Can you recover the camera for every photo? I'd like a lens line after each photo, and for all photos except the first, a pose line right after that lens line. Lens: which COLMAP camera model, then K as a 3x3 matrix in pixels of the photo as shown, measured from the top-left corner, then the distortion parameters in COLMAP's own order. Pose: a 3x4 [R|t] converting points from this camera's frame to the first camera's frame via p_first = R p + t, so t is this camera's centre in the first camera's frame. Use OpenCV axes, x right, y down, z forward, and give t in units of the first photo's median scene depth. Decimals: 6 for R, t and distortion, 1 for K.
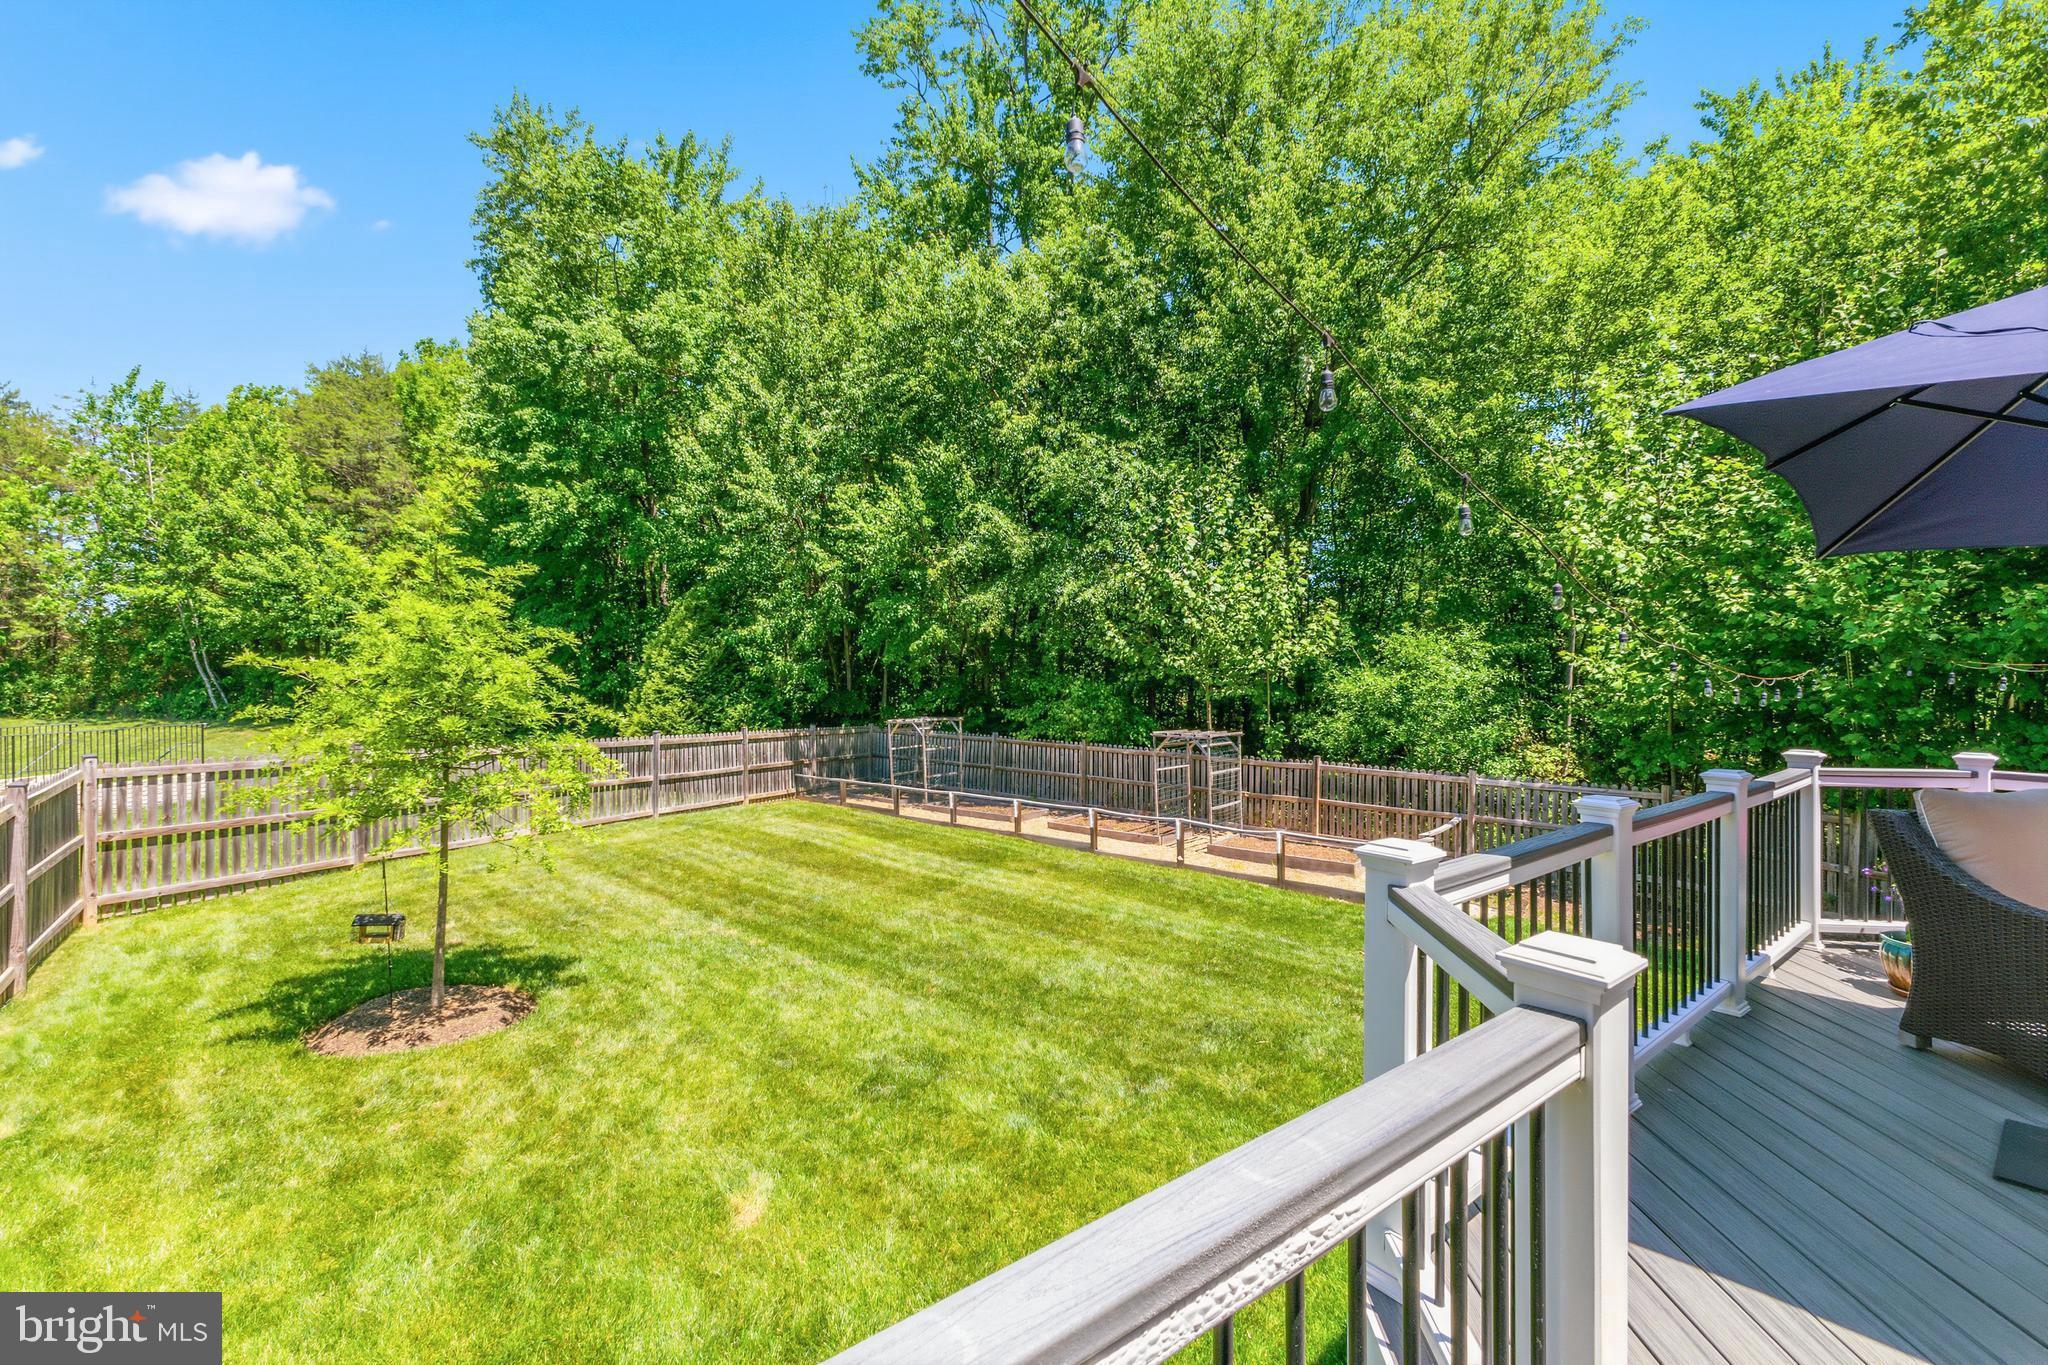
lens RADIAL K [[888.7, 0, 1022.4], [0, 888.7, 690.6], [0, 0, 1]] dist [0.008574, -0.001263]
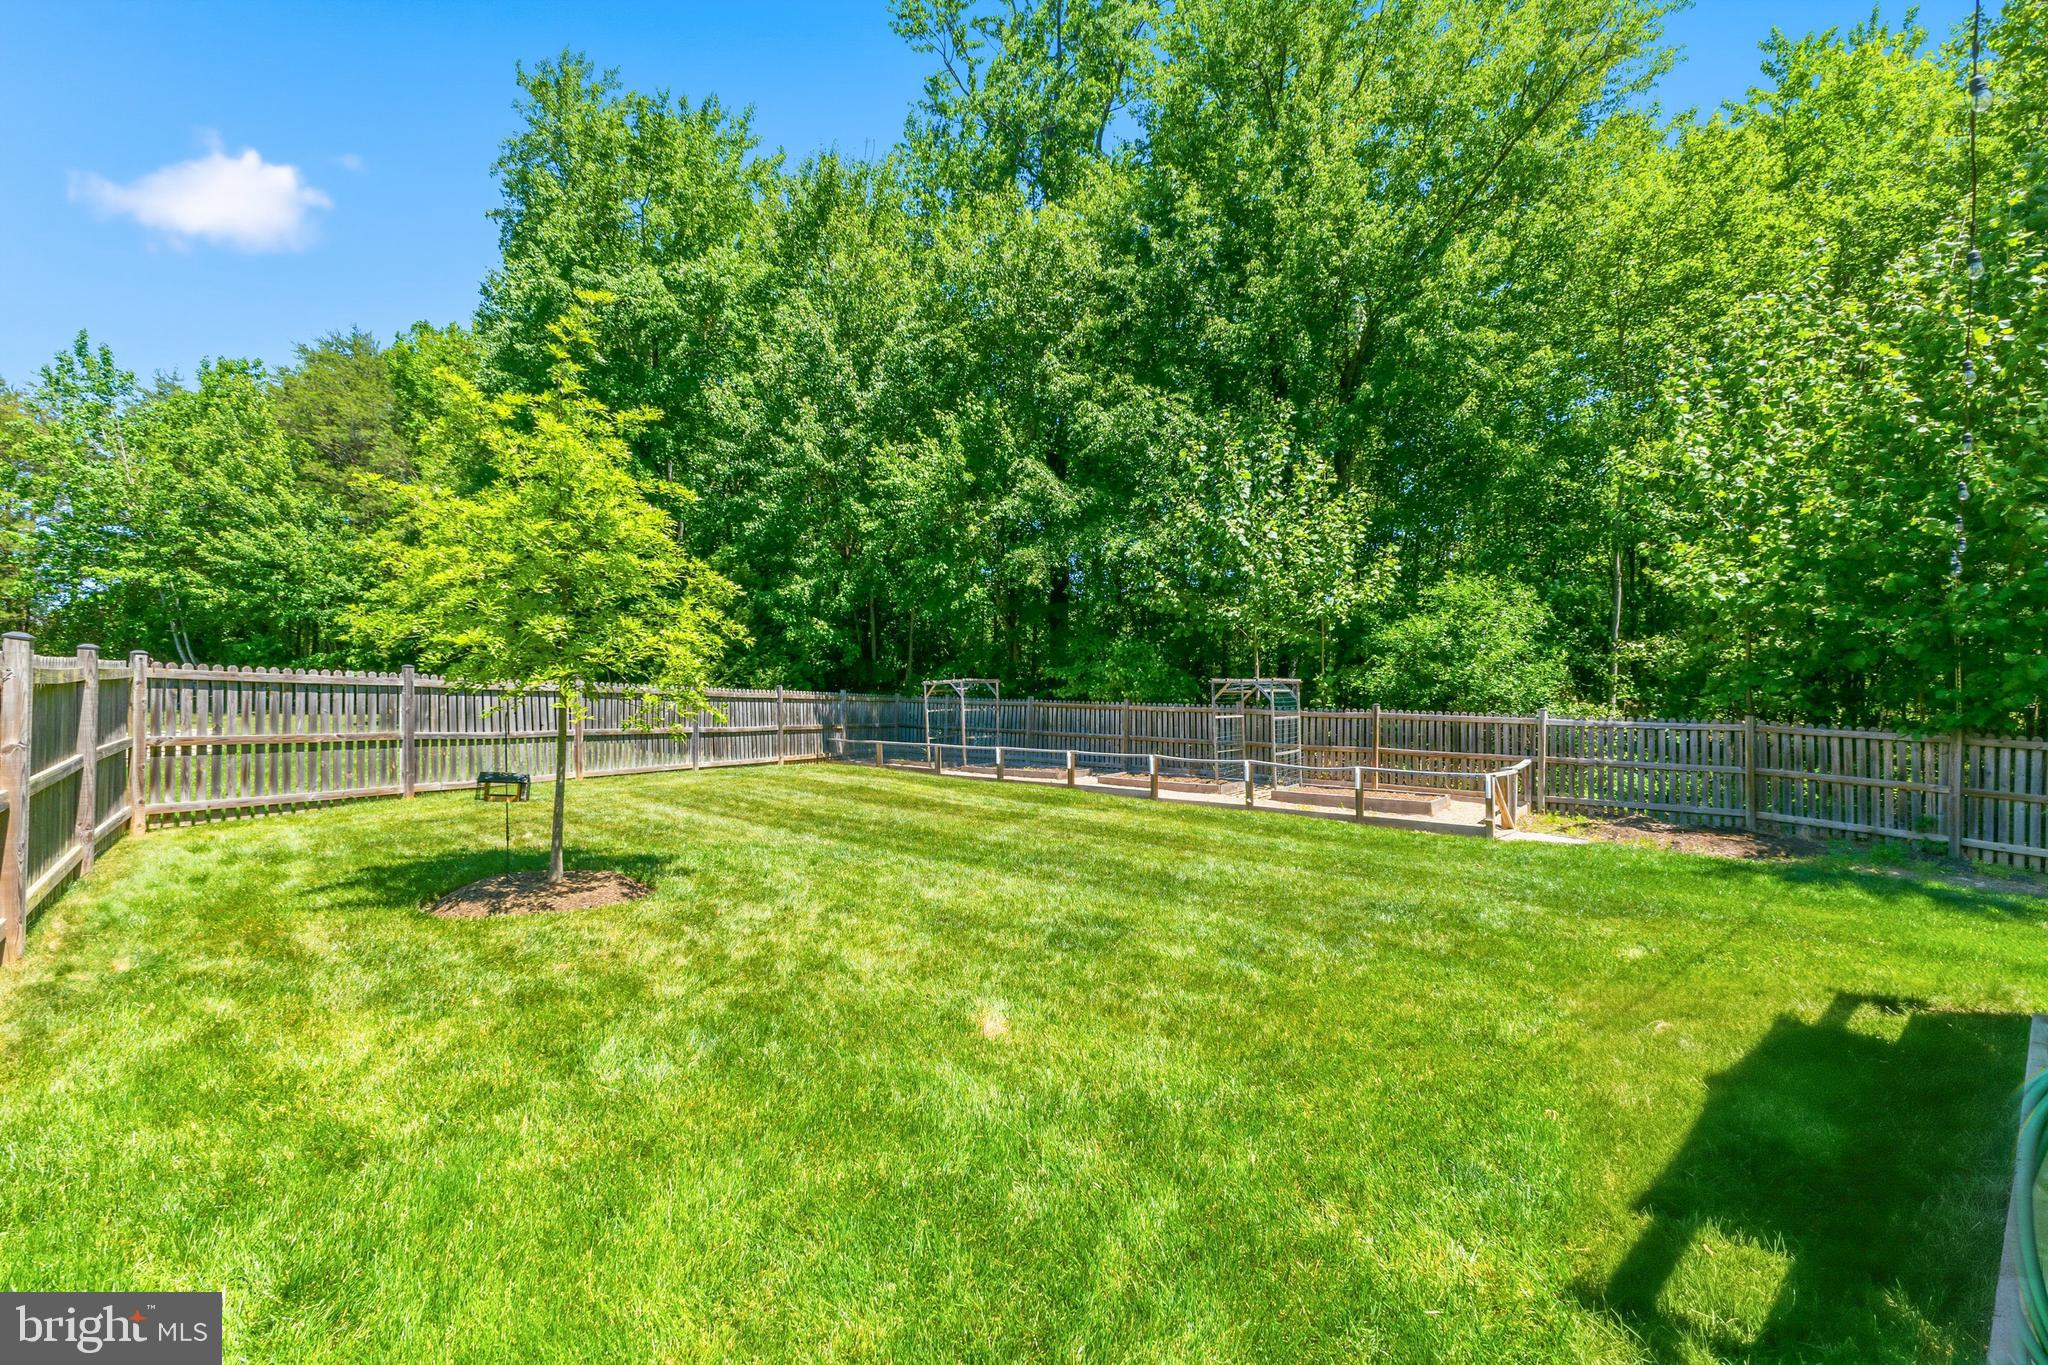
lens RADIAL K [[888.7, 0, 1028.3], [0, 888.7, 687.5], [0, 0, 1]] dist [0.008574, -0.001263]
pose [[0.999613, 0.002474, 0.027724, -0.070877], [-0.002023, 0.999865, -0.016298, 0.061200], [-0.027761, 0.016236, 0.999483, 0.021361]]
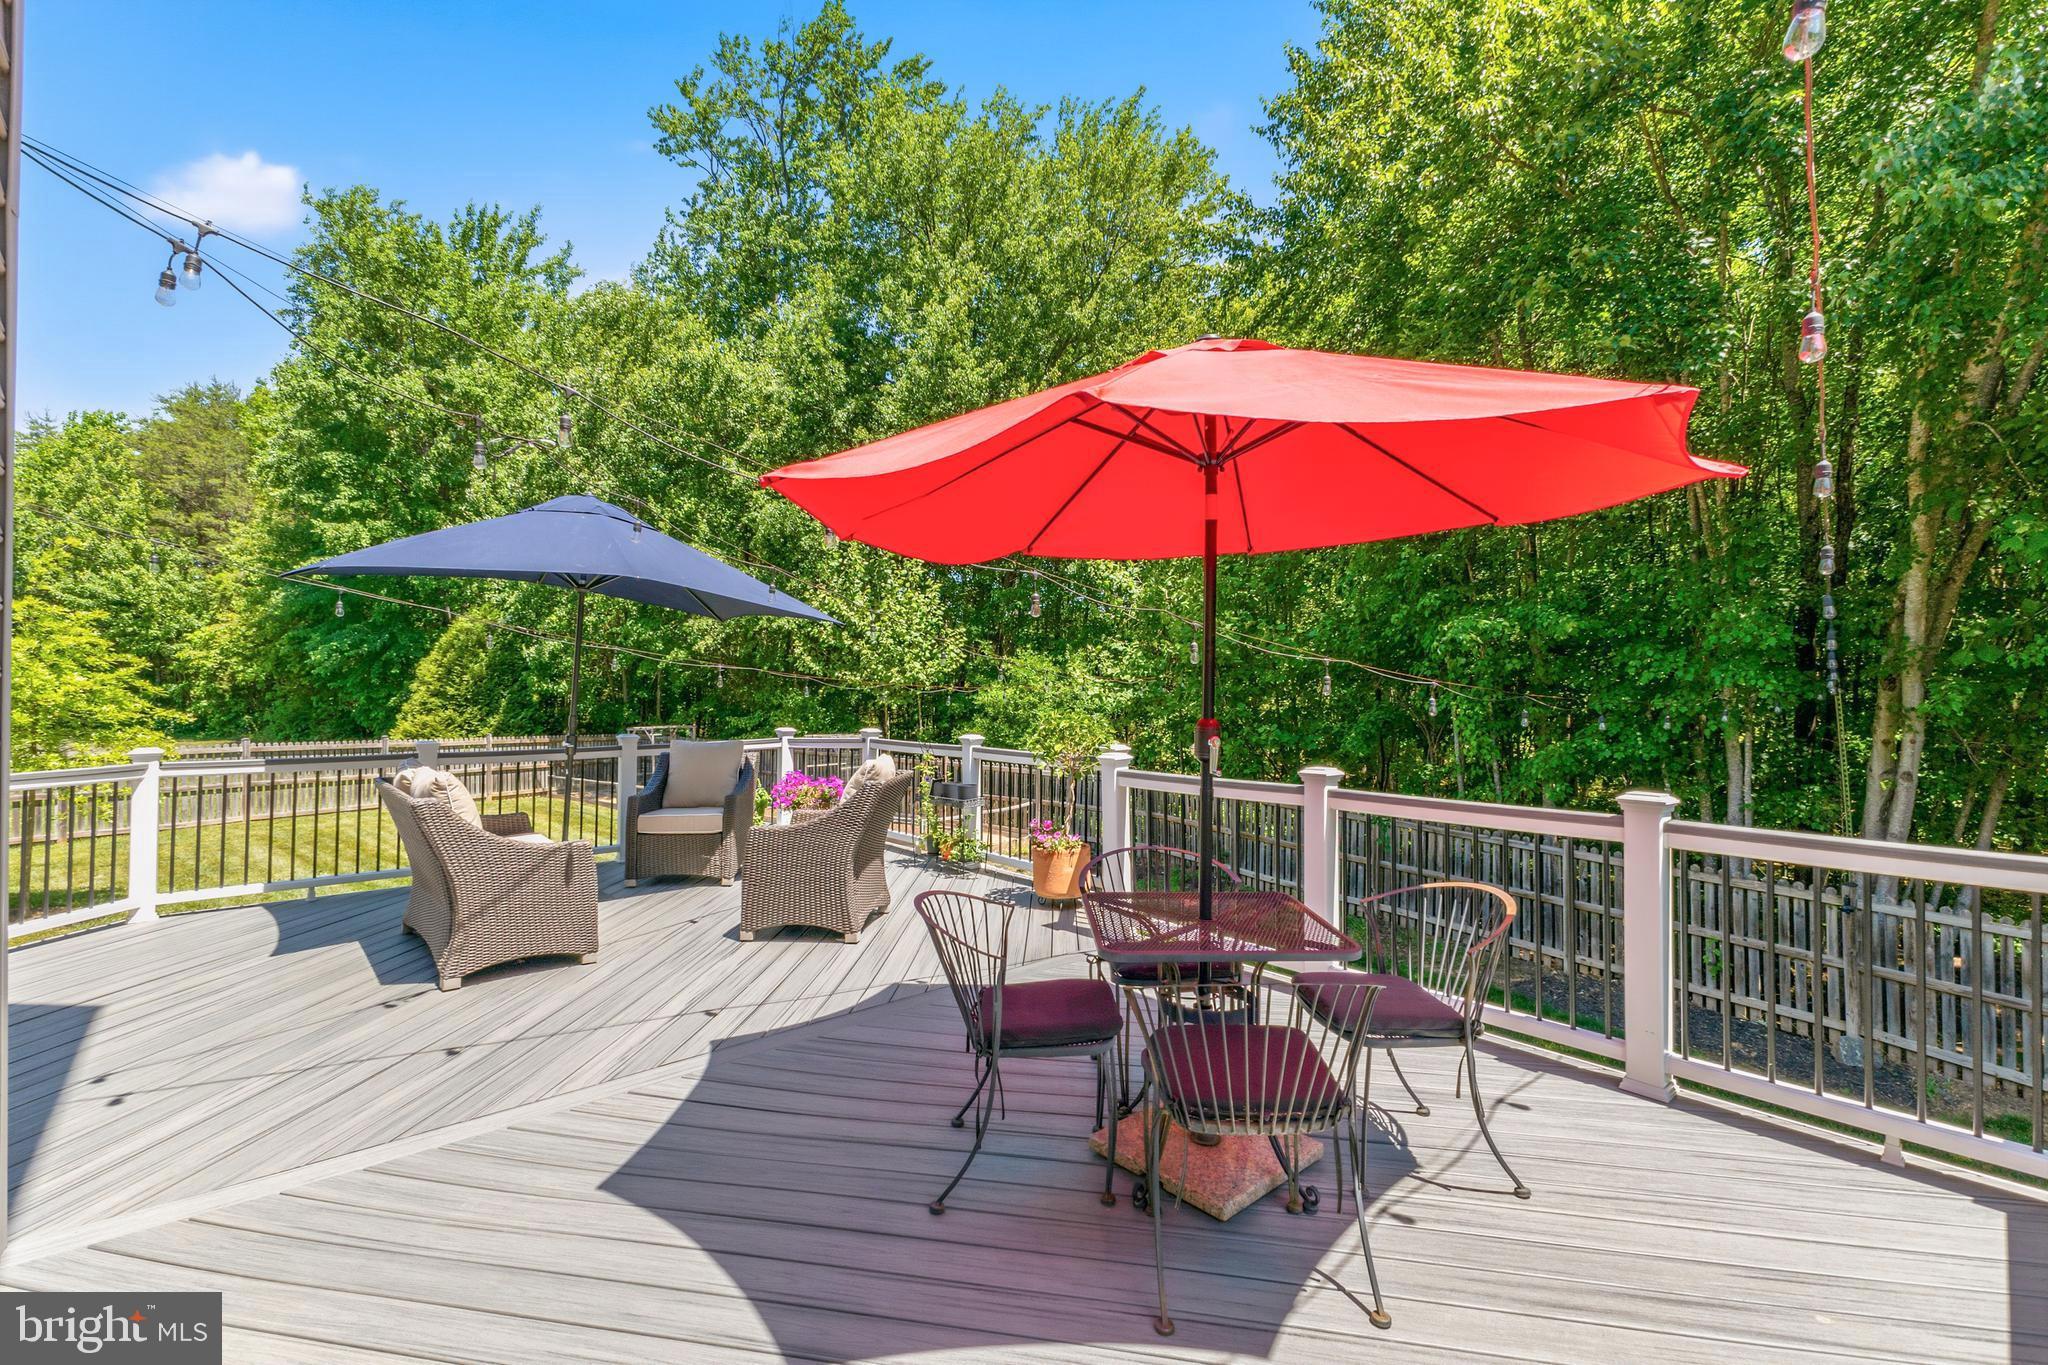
lens RADIAL K [[888.7, 0, 1007.8], [0, 888.7, 688.9], [0, 0, 1]] dist [0.008574, -0.001263]
pose [[0.998665, 0.002404, 0.051602, 0.326799], [-0.001379, 0.999801, -0.019886, 0.005066], [-0.051640, 0.019789, 0.998470, -0.215253]]
